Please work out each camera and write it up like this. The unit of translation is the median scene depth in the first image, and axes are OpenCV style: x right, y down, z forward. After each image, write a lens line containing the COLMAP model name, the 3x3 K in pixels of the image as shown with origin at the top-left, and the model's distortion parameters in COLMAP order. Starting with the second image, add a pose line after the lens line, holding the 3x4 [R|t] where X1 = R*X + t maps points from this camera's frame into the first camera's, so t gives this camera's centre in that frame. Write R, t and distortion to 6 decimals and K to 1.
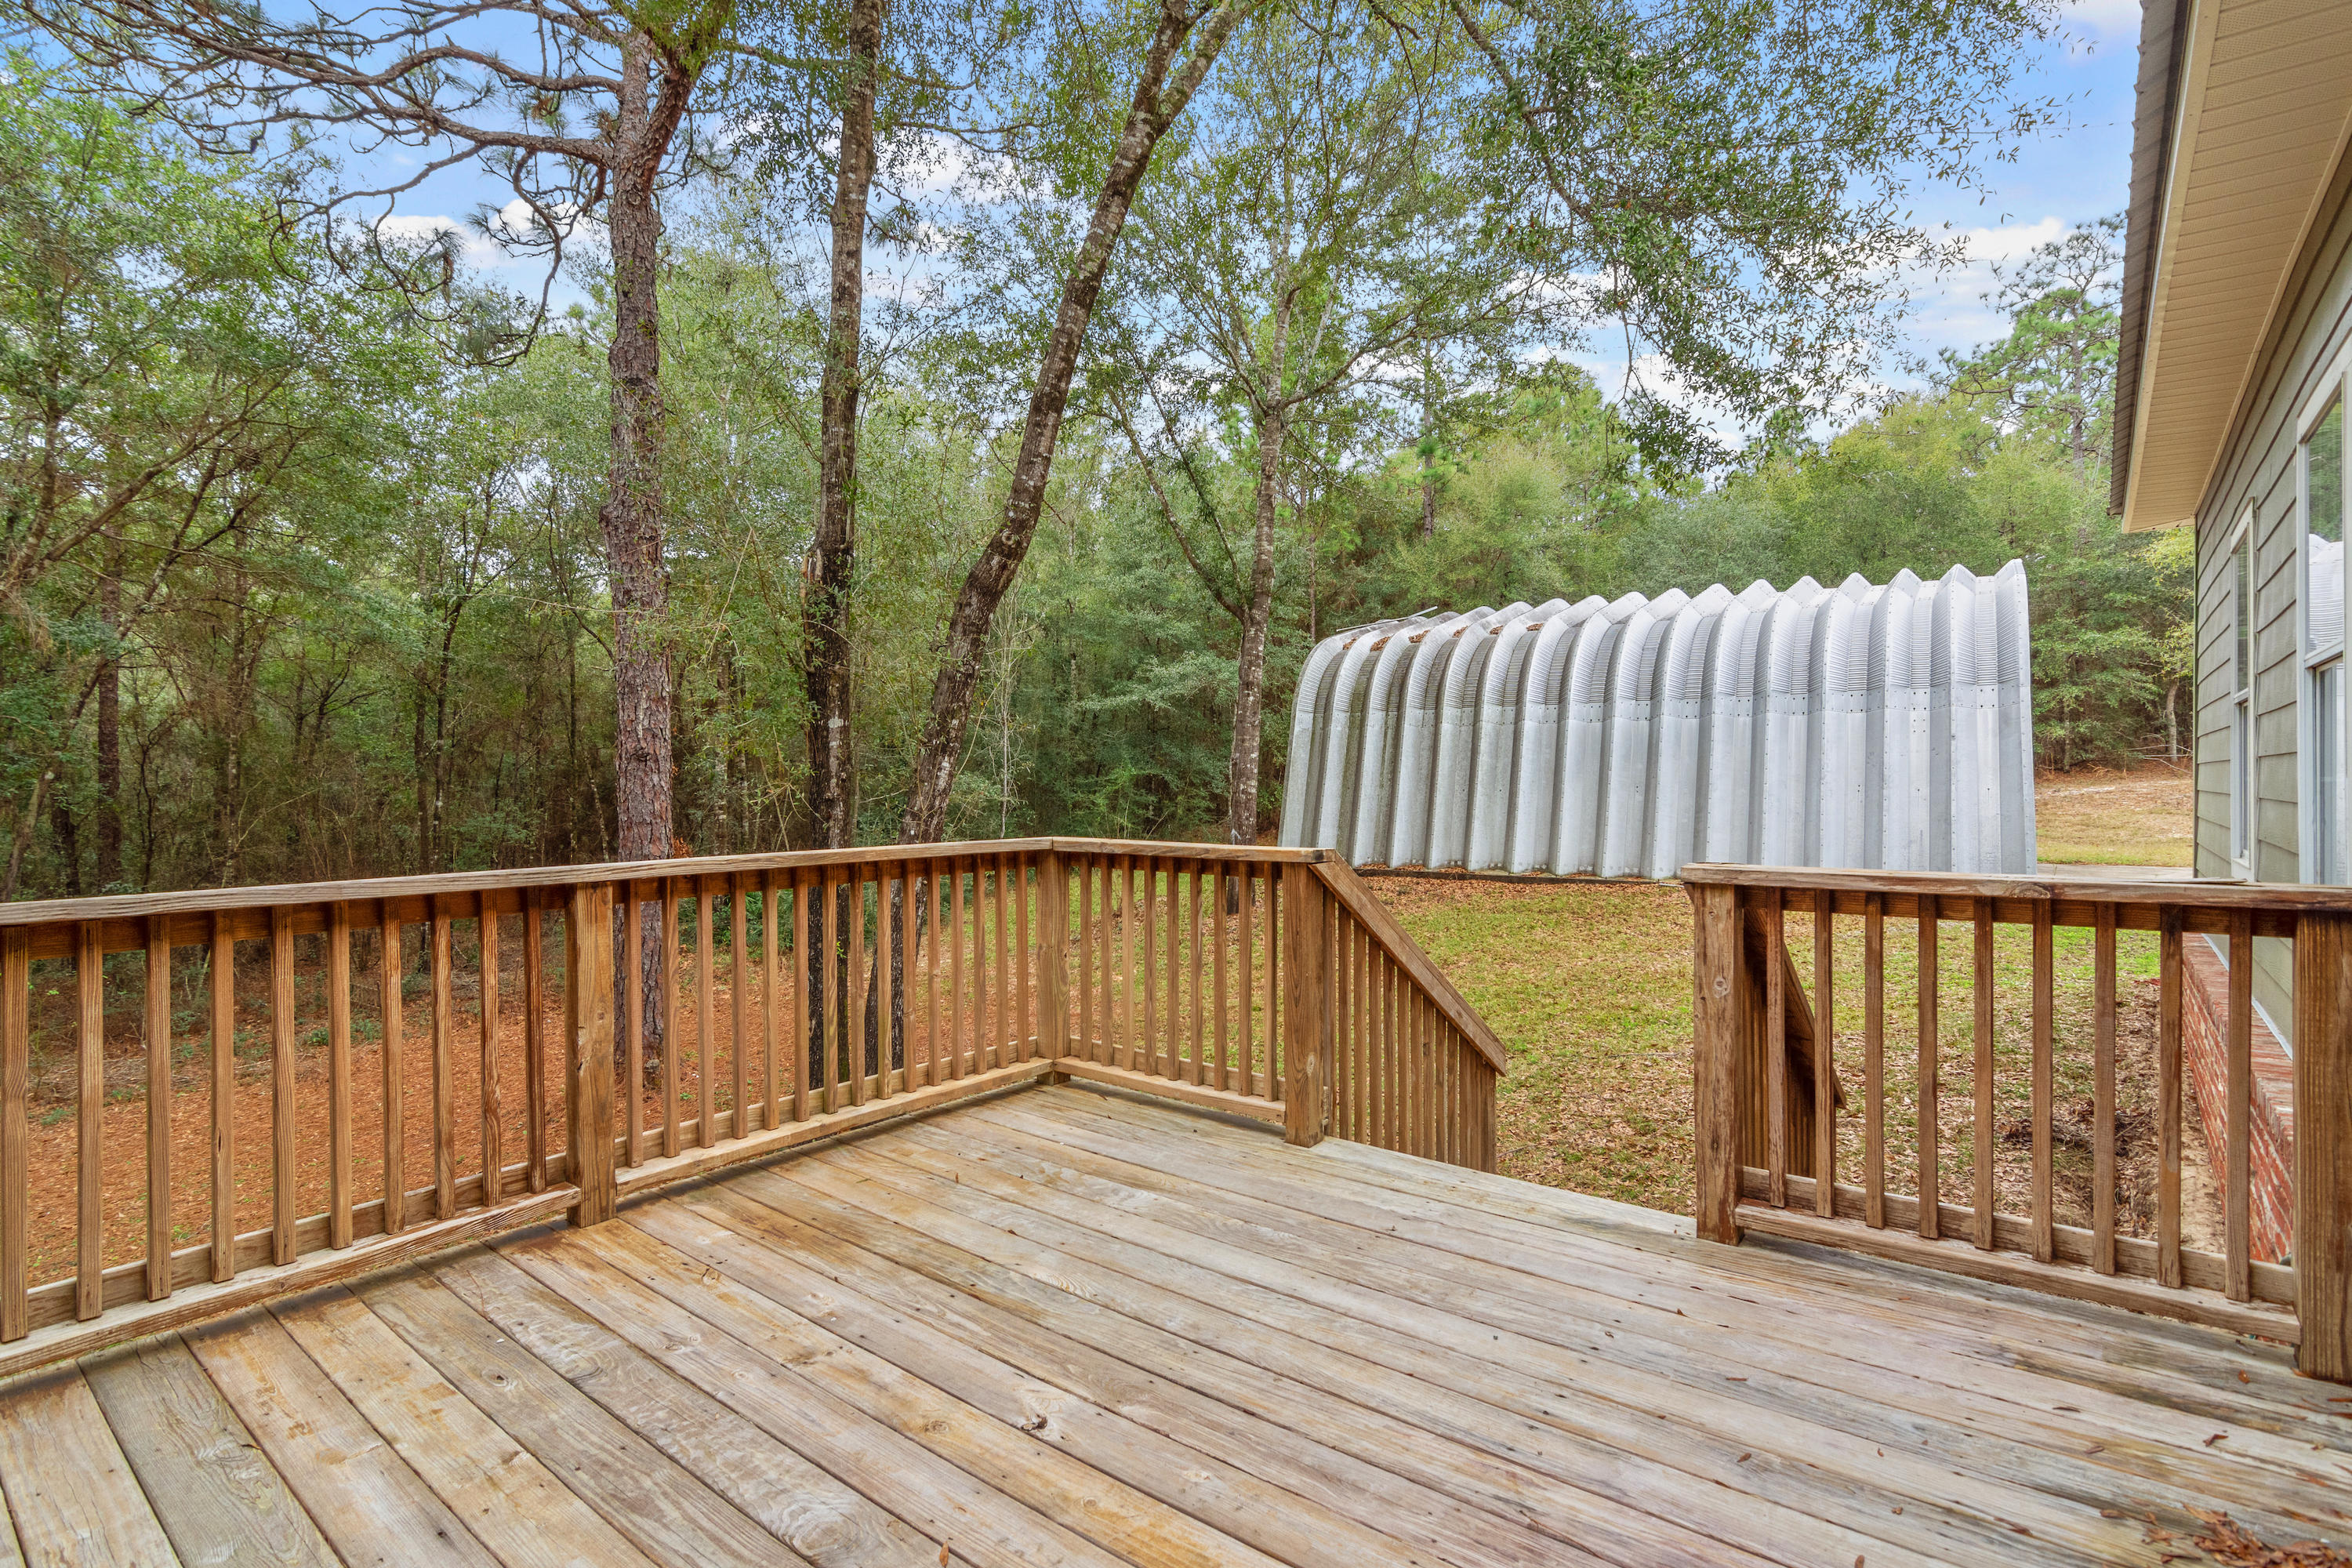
lens RADIAL K [[1128.1, 0, 1196.1], [0, 1128.1, 778.2], [0, 0, 1]] dist [0.000123, -0.002185]
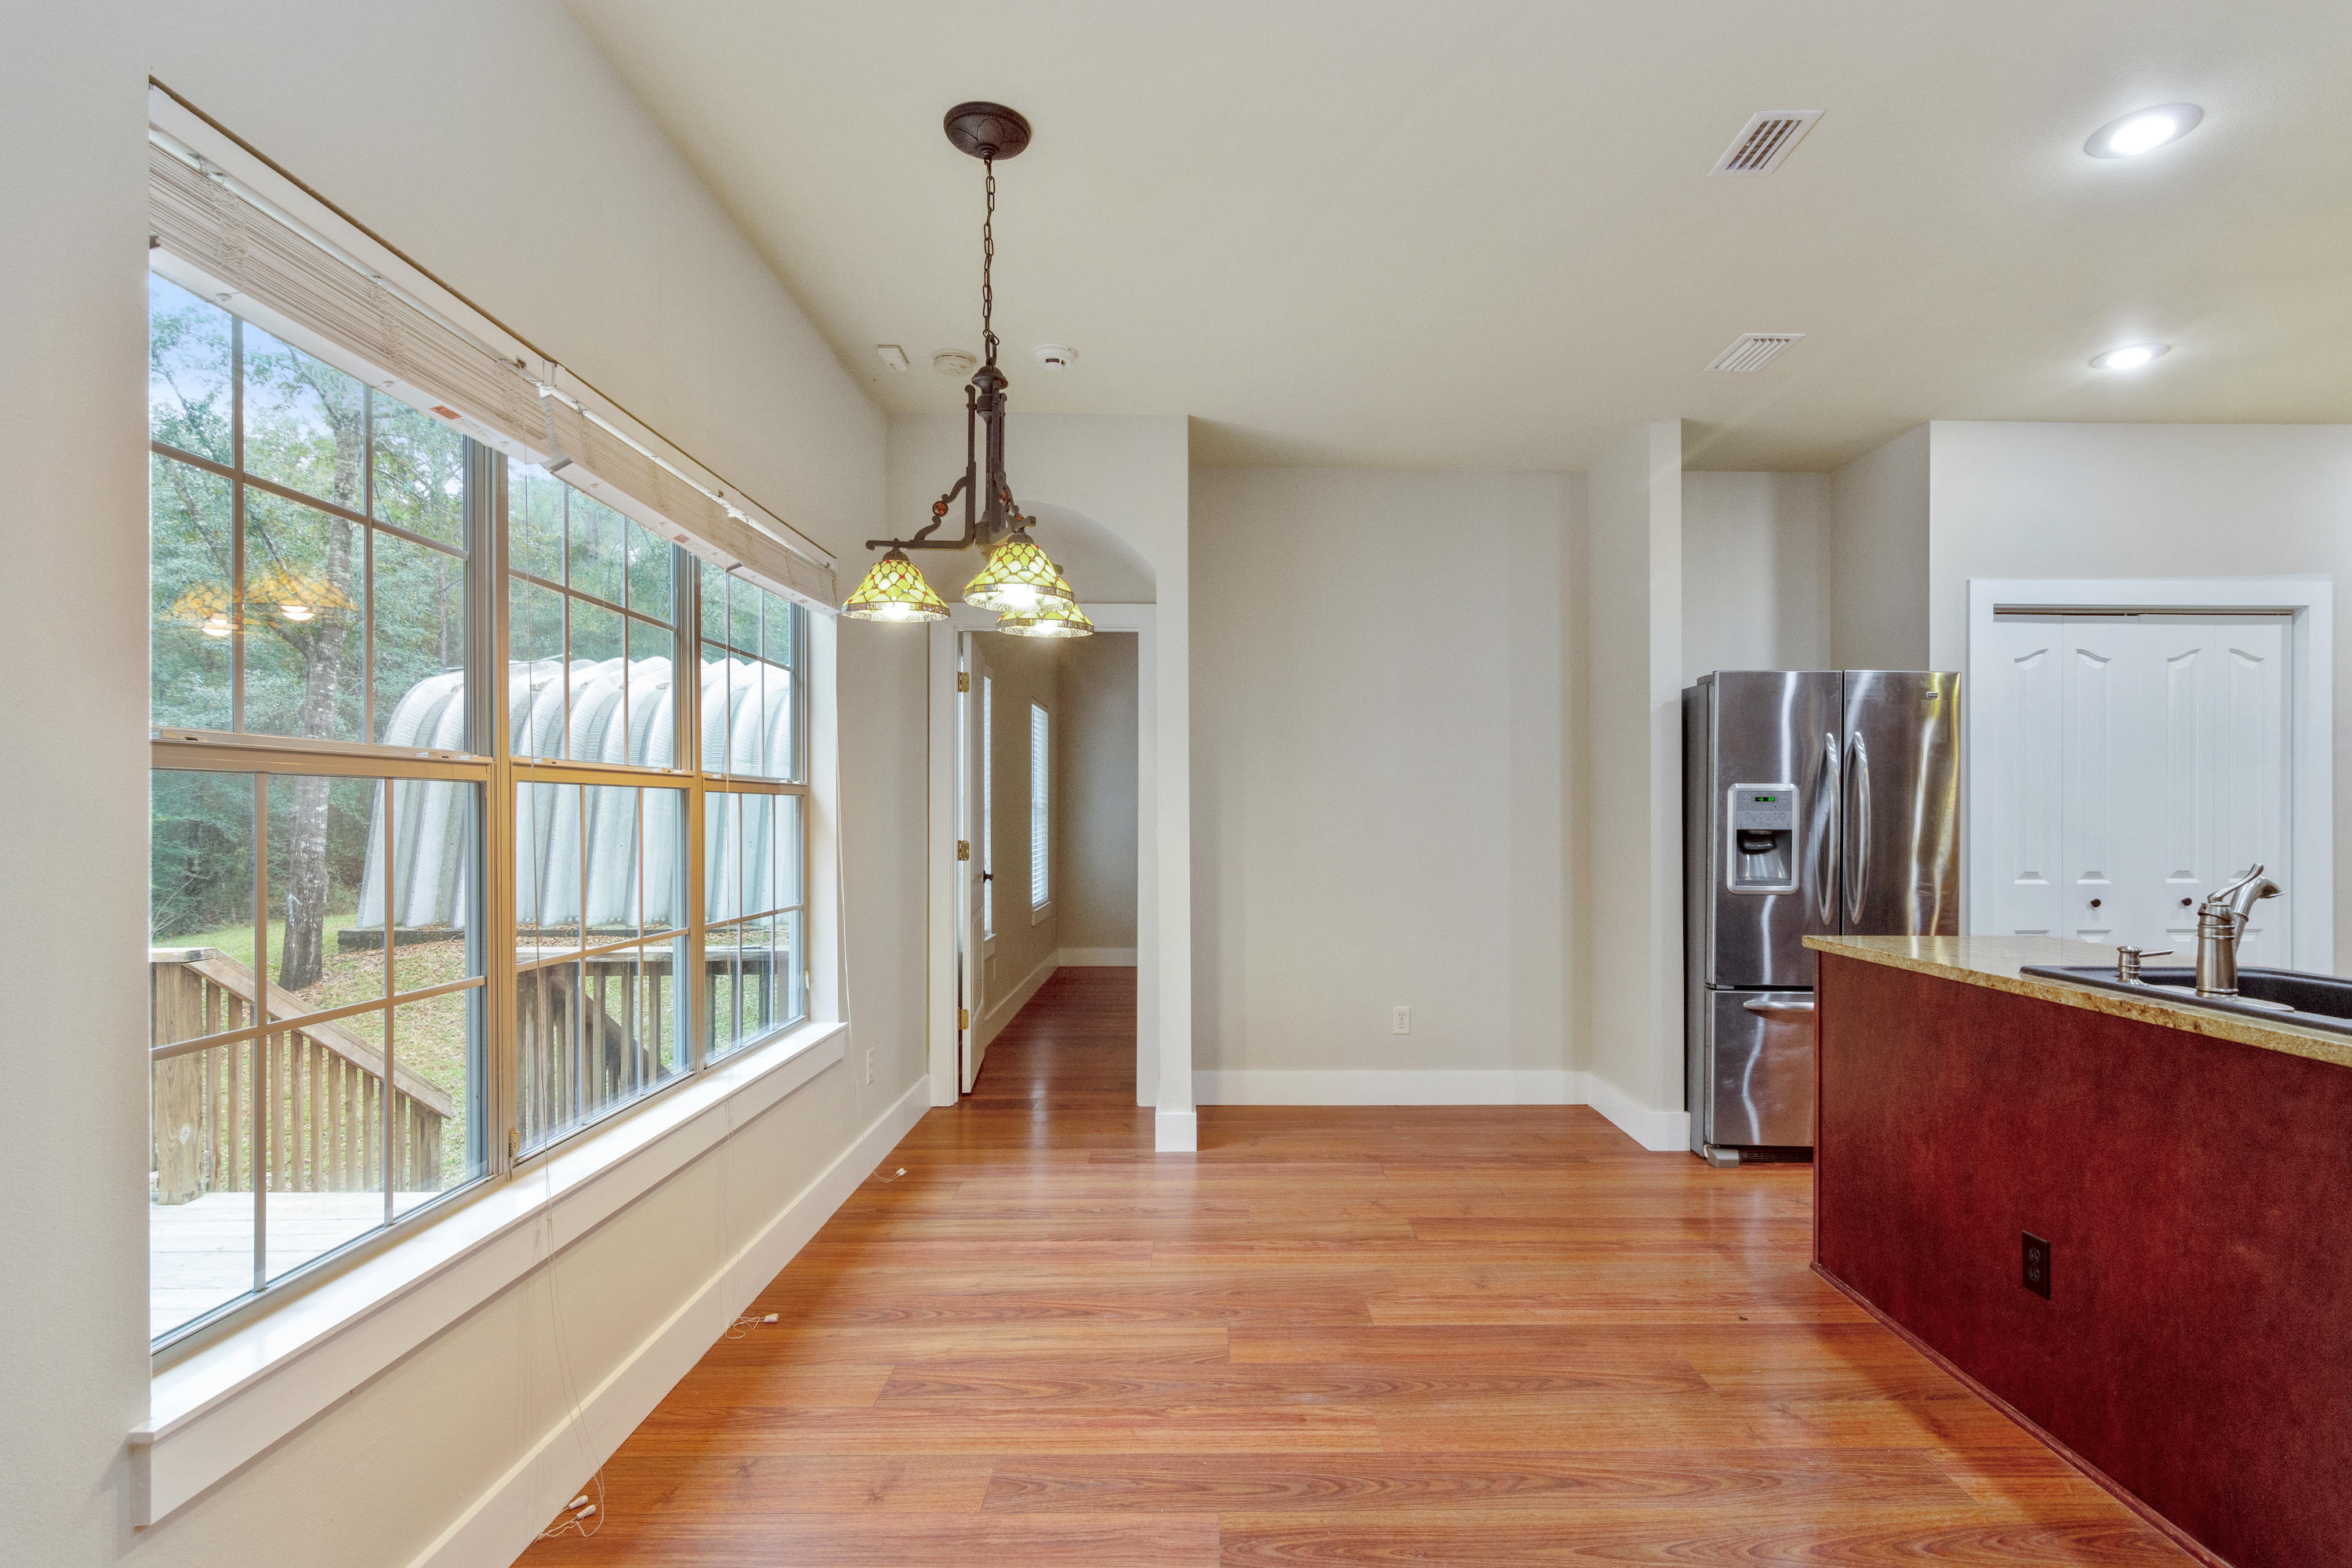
lens RADIAL K [[1128.1, 0, 1193.4], [0, 1128.1, 814.4], [0, 0, 1]] dist [0.000123, -0.002185]
pose [[0.783031, 0.002767, 0.621976, 0.037126], [-0.001692, 0.999996, -0.002319, -0.014885], [-0.621980, 0.000764, 0.783033, -0.109410]]
